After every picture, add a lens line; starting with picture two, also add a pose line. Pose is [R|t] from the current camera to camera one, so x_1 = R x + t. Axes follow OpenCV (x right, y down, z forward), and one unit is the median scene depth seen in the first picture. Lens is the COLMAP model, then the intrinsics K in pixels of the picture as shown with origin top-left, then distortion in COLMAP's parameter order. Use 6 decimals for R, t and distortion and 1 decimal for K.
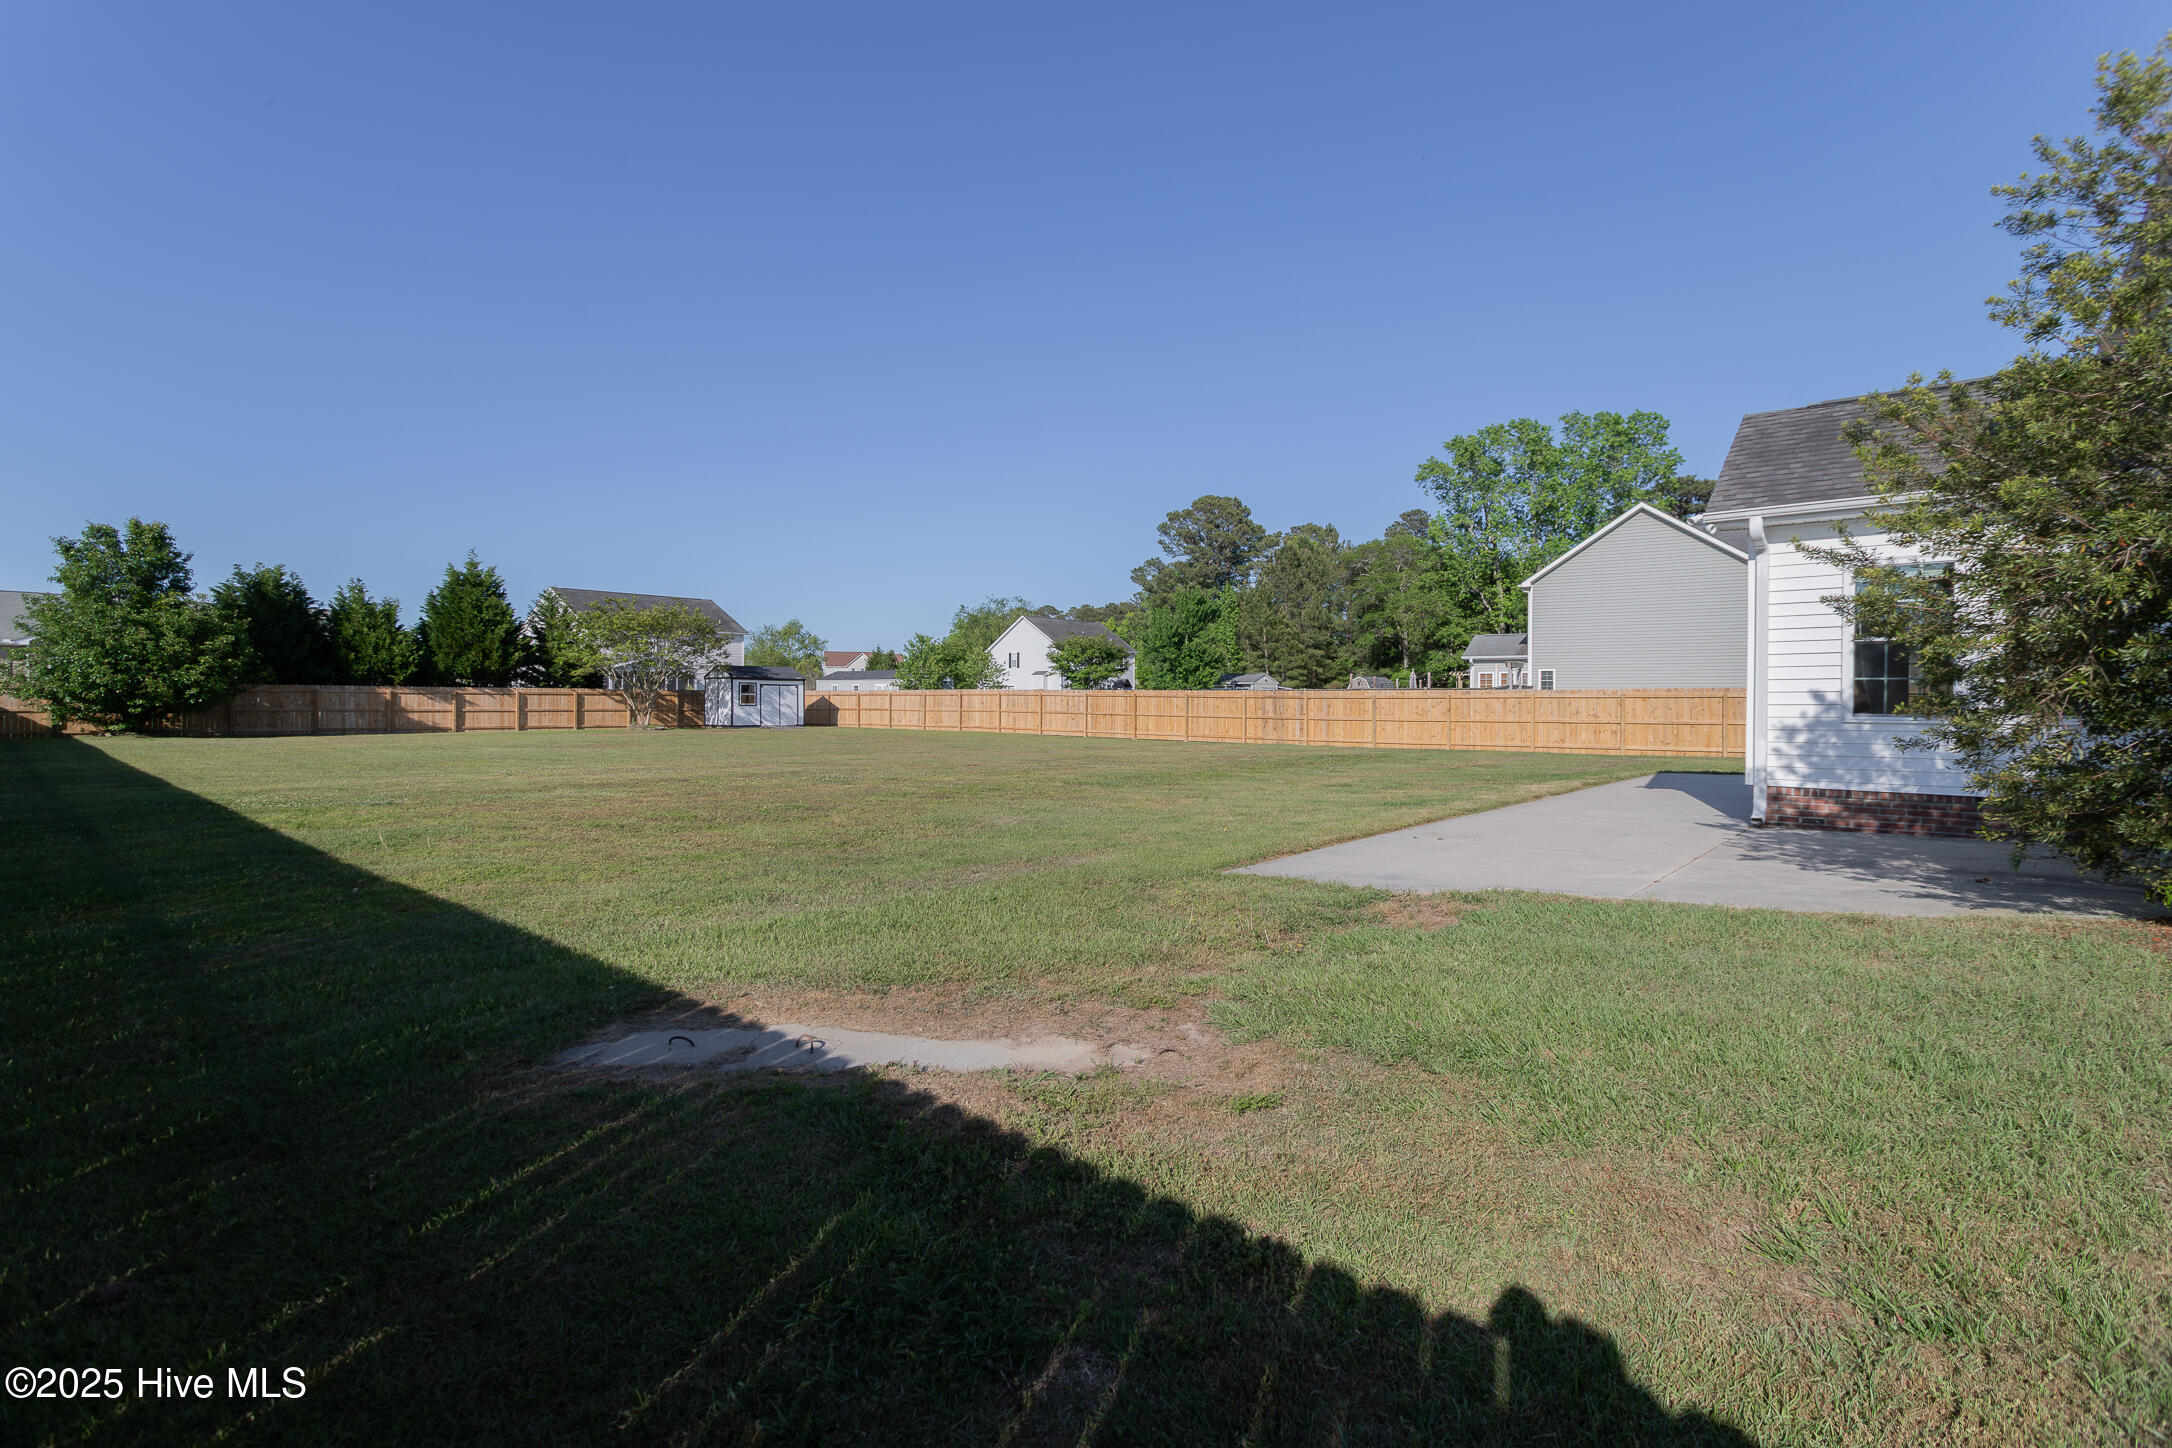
lens RADIAL K [[1045.0, 0, 1083.1], [0, 1045.0, 661.3], [0, 0, 1]] dist [0.011628, 0.000409]
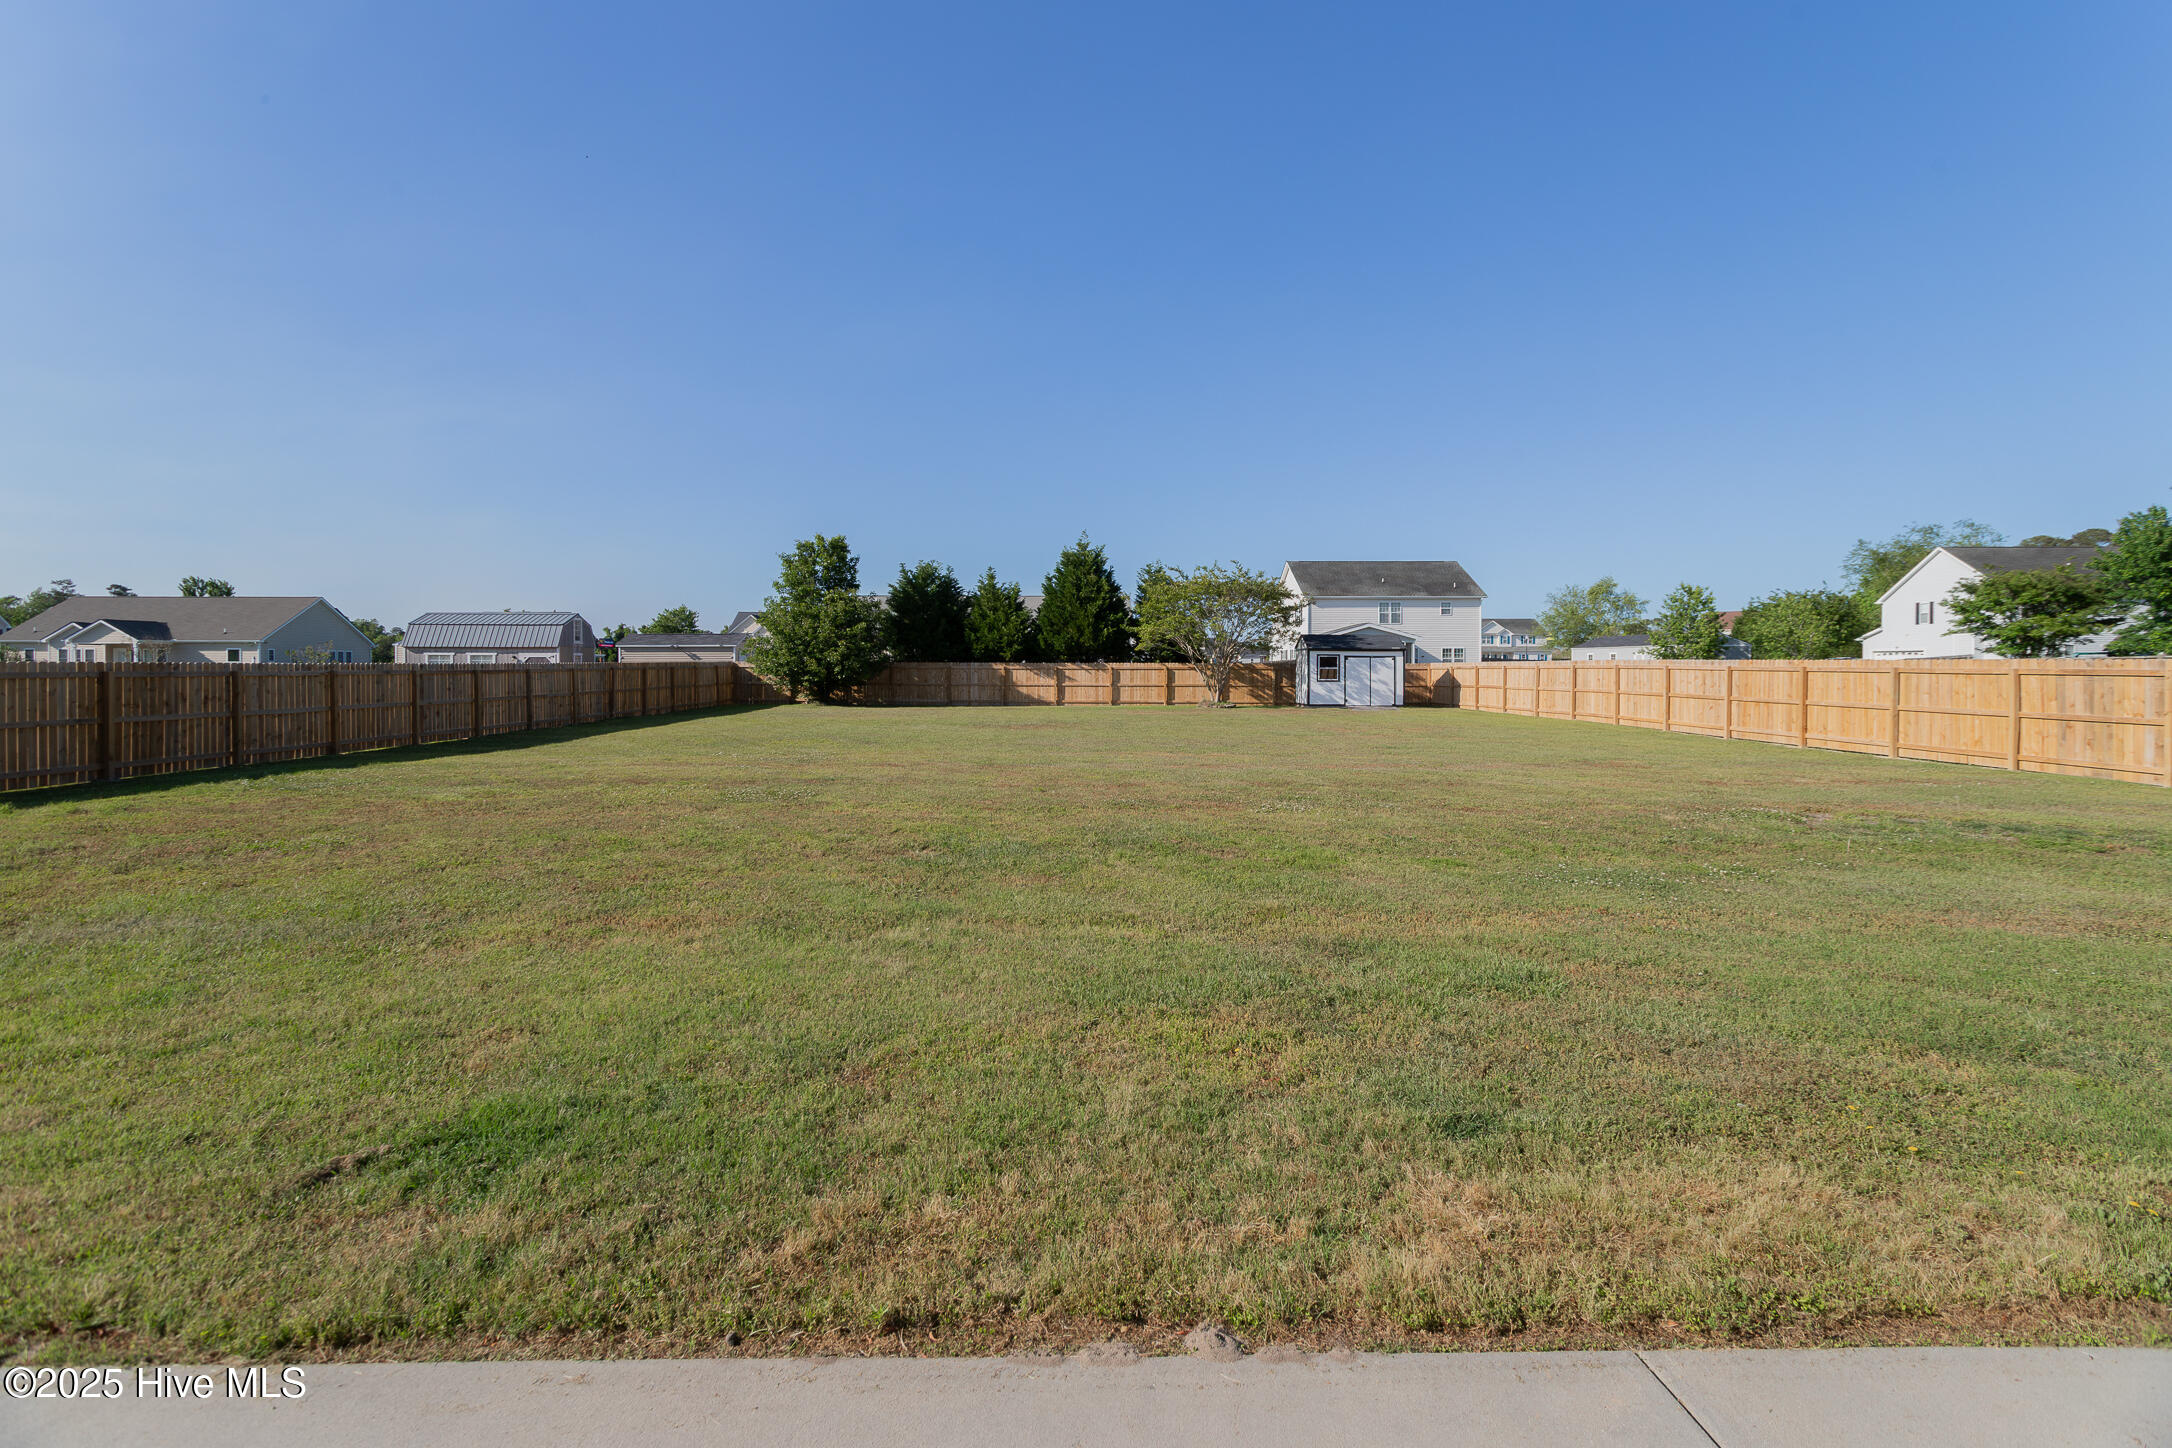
lens RADIAL K [[1045.0, 0, 1083.1], [0, 1045.0, 661.3], [0, 0, 1]] dist [0.011628, 0.000409]
pose [[0.666519, -0.008805, -0.745436, 0.197650], [0.030444, 0.999418, 0.015416, 0.007361], [0.744866, -0.032969, 0.666399, 0.311772]]
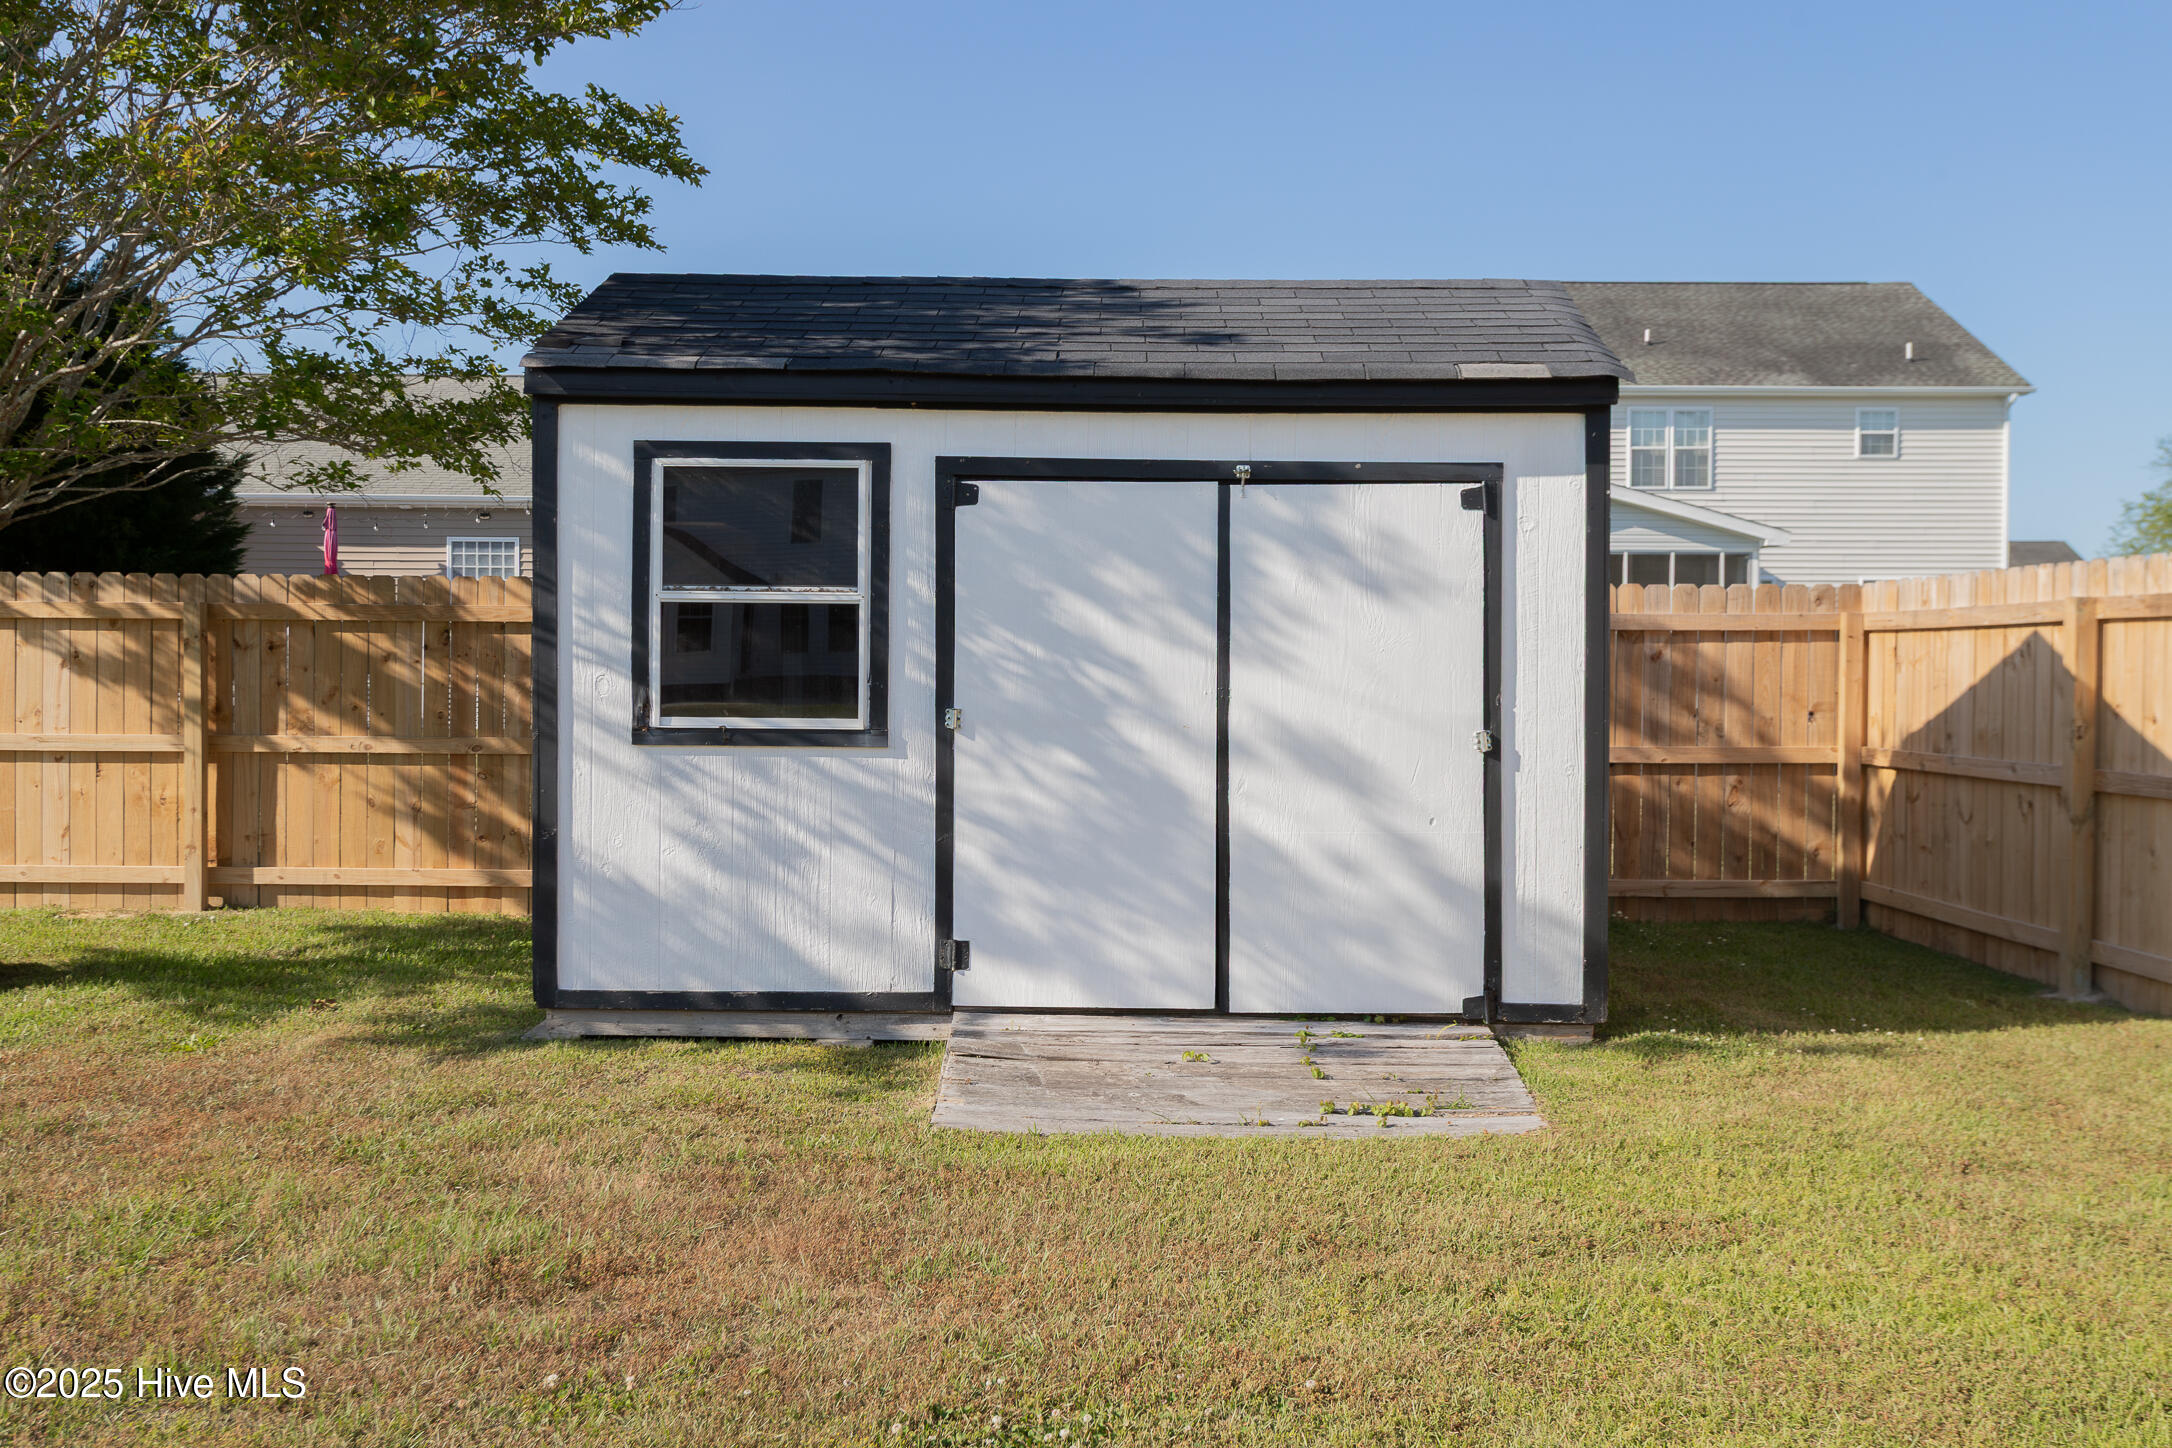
lens RADIAL K [[2003.6, 0, 1086.0], [0, 2003.6, 724.0], [0, 0, 1]] dist [0.001887, 0.000697]
pose [[0.651650, 0.024813, -0.758114, -0.211755], [0.025284, 0.998199, 0.054405, 0.036623], [0.758098, -0.054621, 0.649849, 1.009873]]
